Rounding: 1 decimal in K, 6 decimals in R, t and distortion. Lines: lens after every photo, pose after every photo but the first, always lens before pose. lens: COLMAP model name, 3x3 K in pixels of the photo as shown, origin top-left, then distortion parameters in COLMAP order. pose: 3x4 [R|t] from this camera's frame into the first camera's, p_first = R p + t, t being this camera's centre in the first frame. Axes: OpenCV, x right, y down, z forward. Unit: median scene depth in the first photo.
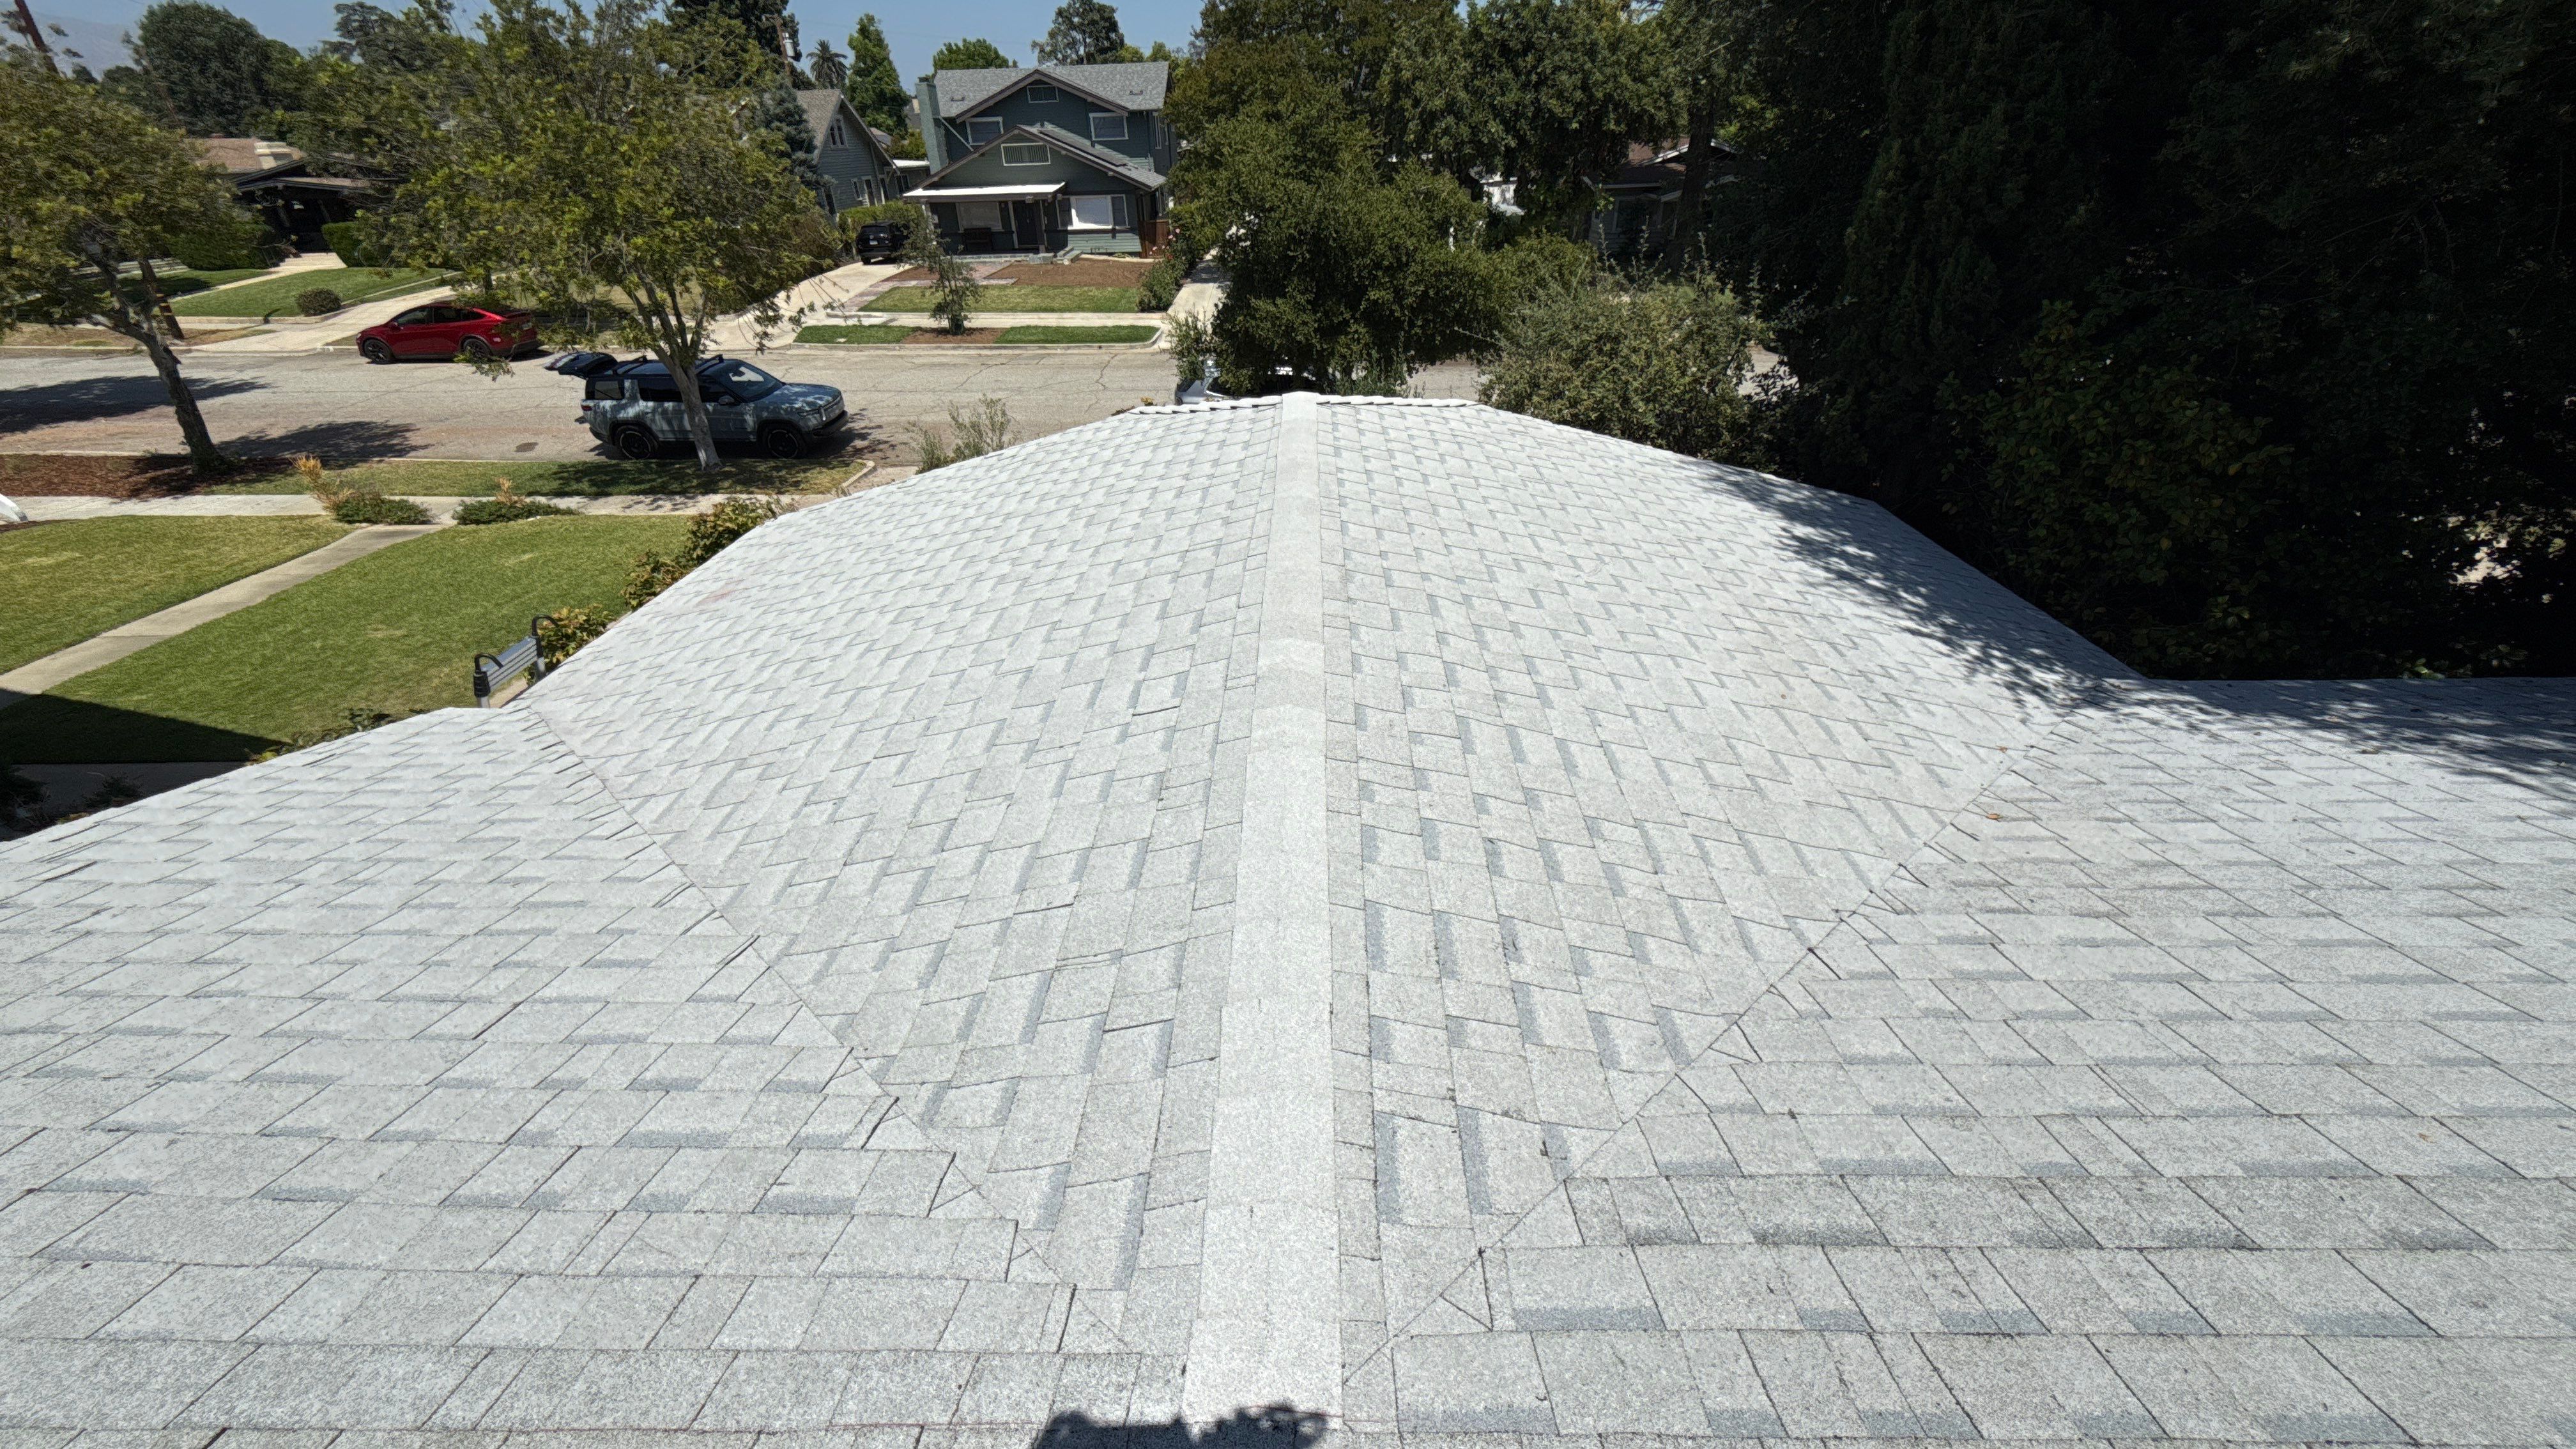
lens RADIAL K [[1027.2, 0, 1280.2], [0, 1027.2, 717.8], [0, 0, 1]] dist [0.000876, 0.000299]
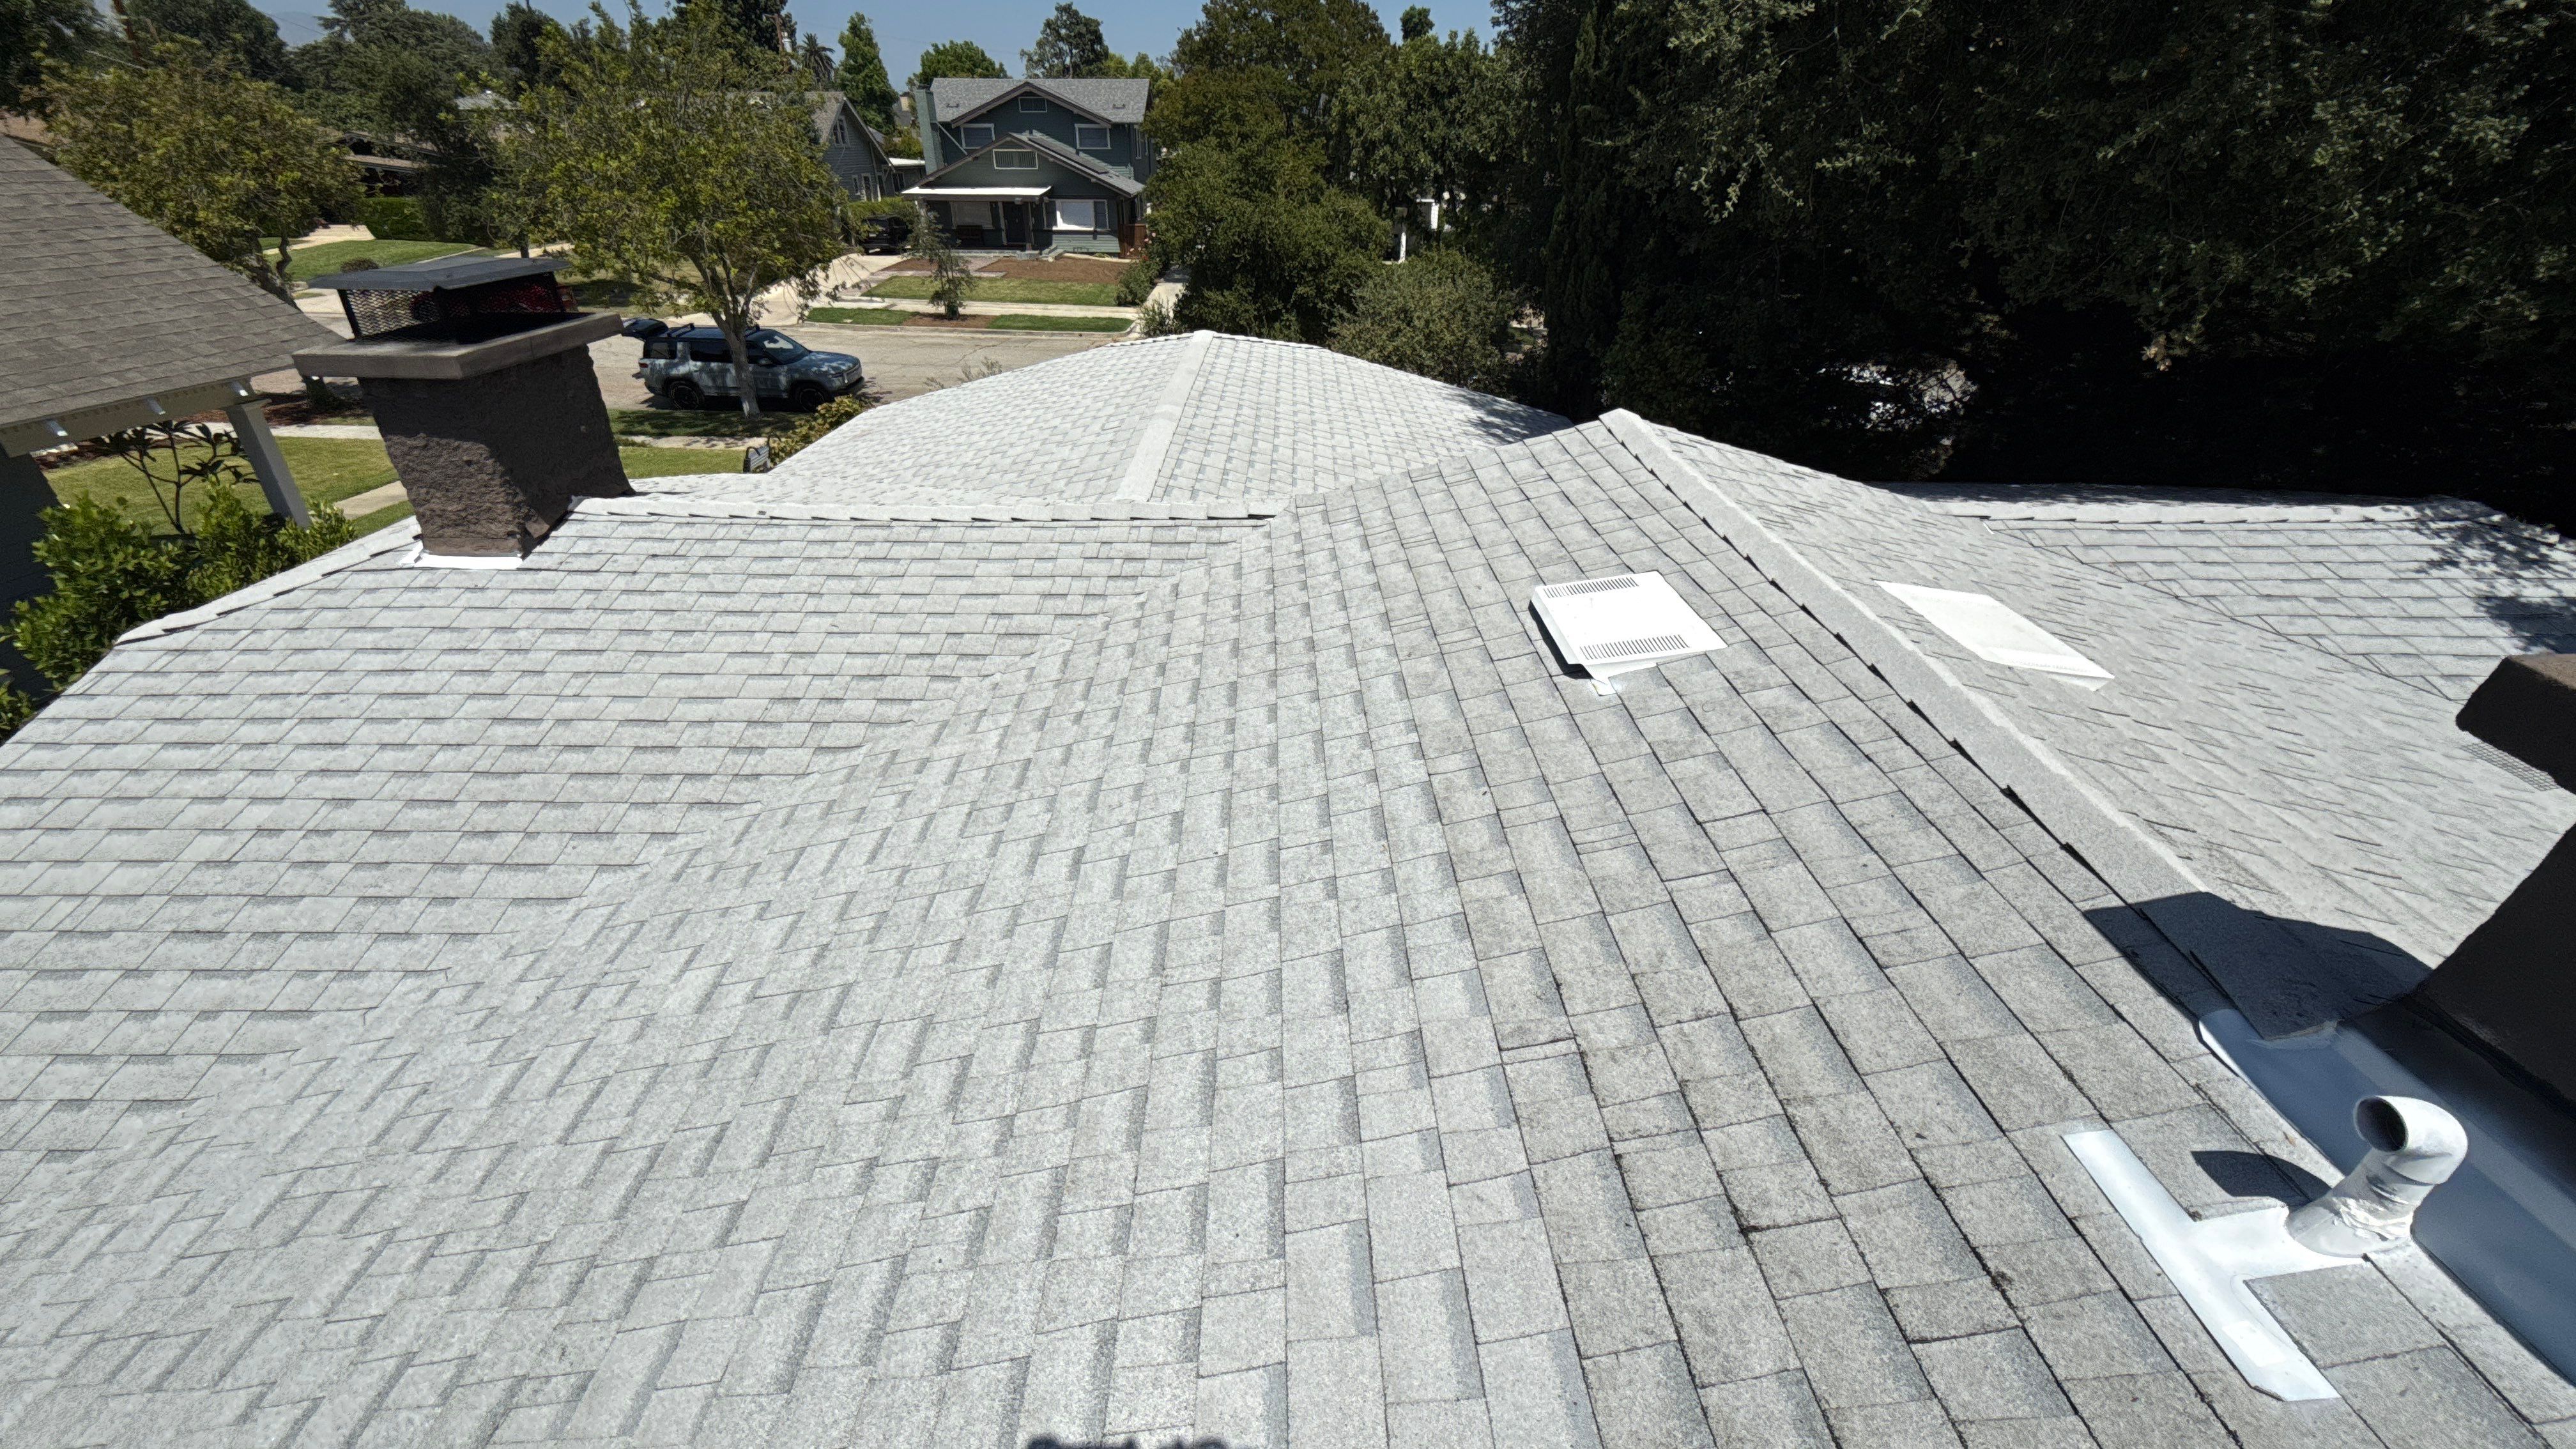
lens RADIAL K [[1027.2, 0, 1280.2], [0, 1027.2, 717.8], [0, 0, 1]] dist [0.000876, 0.000299]
pose [[0.999272, 0.023588, 0.029987, 0.018287], [-0.023390, 0.999702, -0.006950, 0.057671], [-0.030142, 0.006243, 0.999526, -0.121599]]
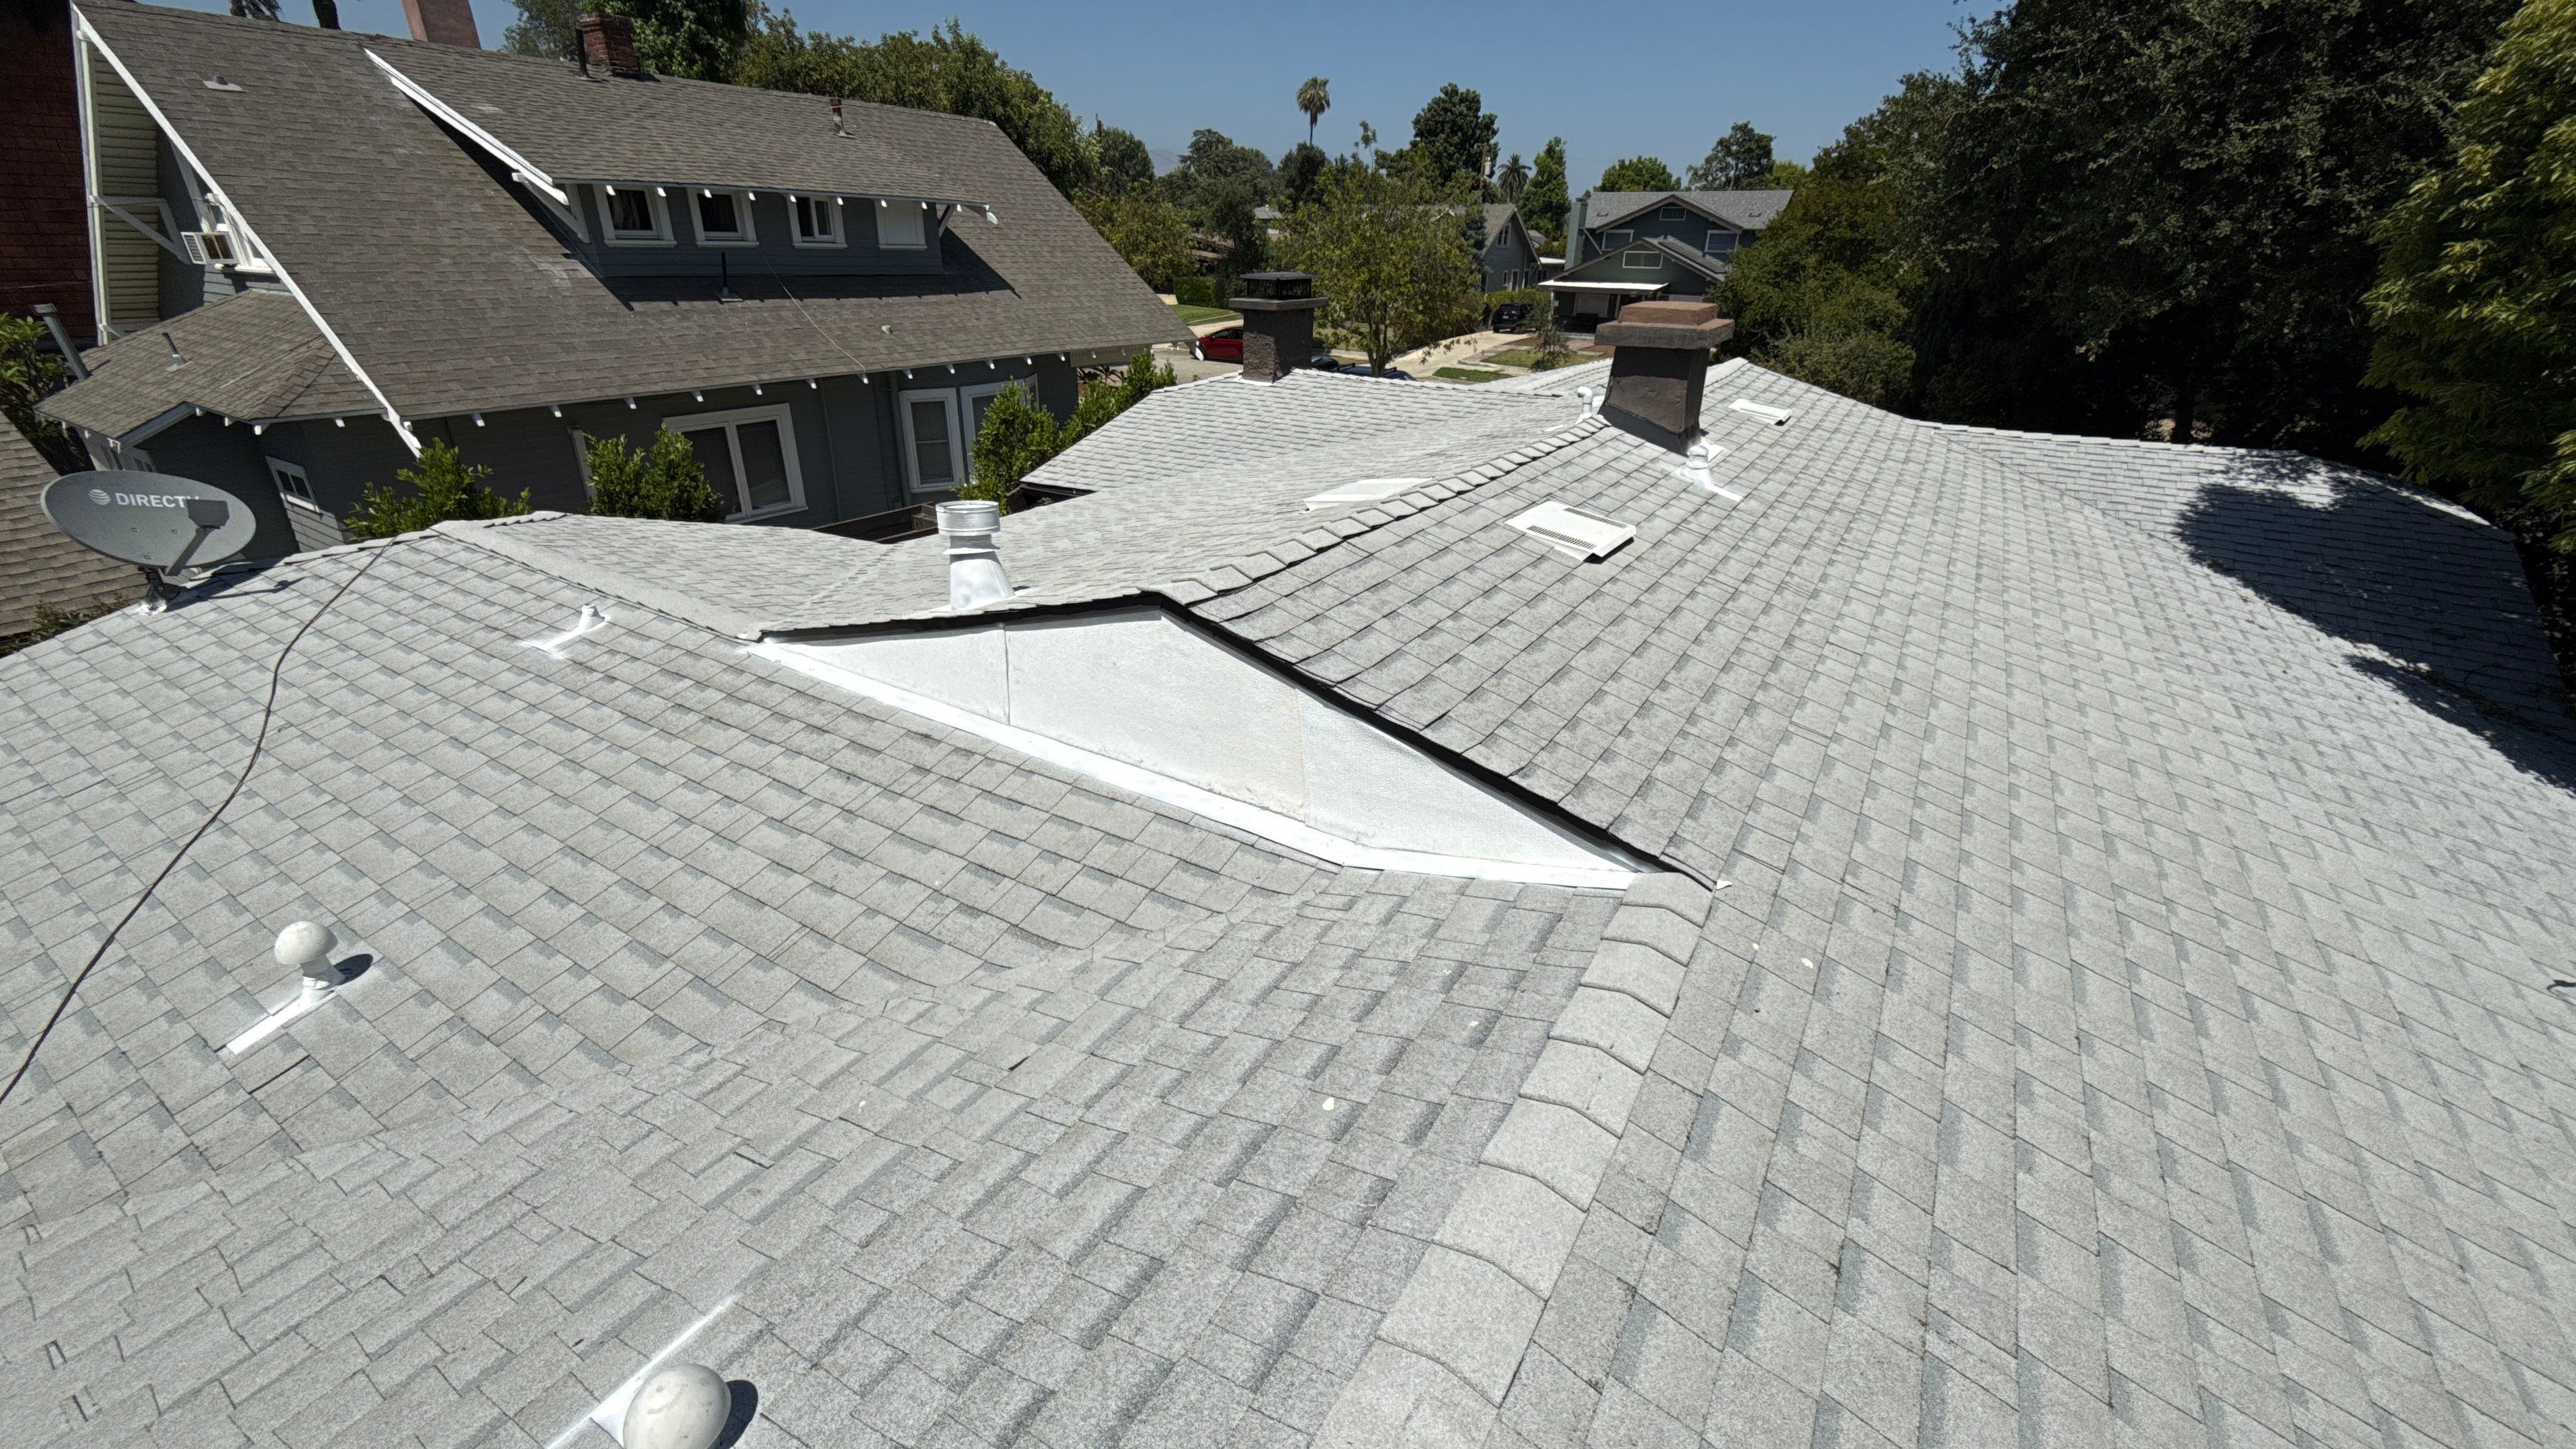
lens RADIAL K [[1027.2, 0, 1280.2], [0, 1027.2, 717.8], [0, 0, 1]] dist [0.000876, 0.000299]
pose [[0.850535, 0.260861, -0.456664, 0.118534], [-0.295607, 0.955297, -0.004871, 0.151435], [0.434979, 0.139136, 0.889626, -0.284648]]
